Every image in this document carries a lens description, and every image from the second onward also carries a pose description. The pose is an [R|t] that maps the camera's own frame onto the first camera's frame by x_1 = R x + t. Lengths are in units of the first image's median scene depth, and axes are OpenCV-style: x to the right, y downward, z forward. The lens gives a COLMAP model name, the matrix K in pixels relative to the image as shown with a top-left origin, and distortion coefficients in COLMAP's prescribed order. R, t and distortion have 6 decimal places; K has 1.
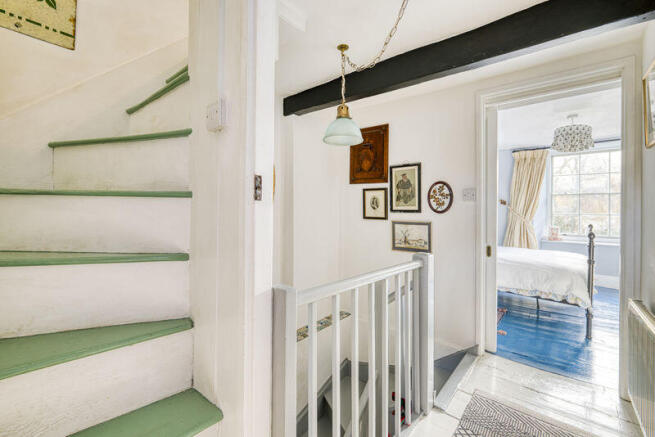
lens RADIAL K [[289.4, 0, 325.6], [0, 289.4, 211.0], [0, 0, 1]] dist [-0.004172, 0.000008]
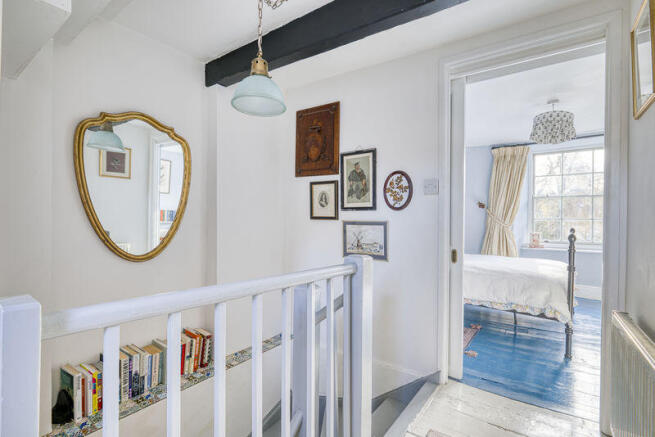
lens RADIAL K [[316.1, 0, 330.3], [0, 316.1, 223.4], [0, 0, 1]] dist [-0.004239, -0.001800]
pose [[0.996646, 0.002040, 0.081806, 0.118665], [-0.002481, 0.999983, 0.005285, 0.035721], [-0.081794, -0.005470, 0.996634, 0.115770]]
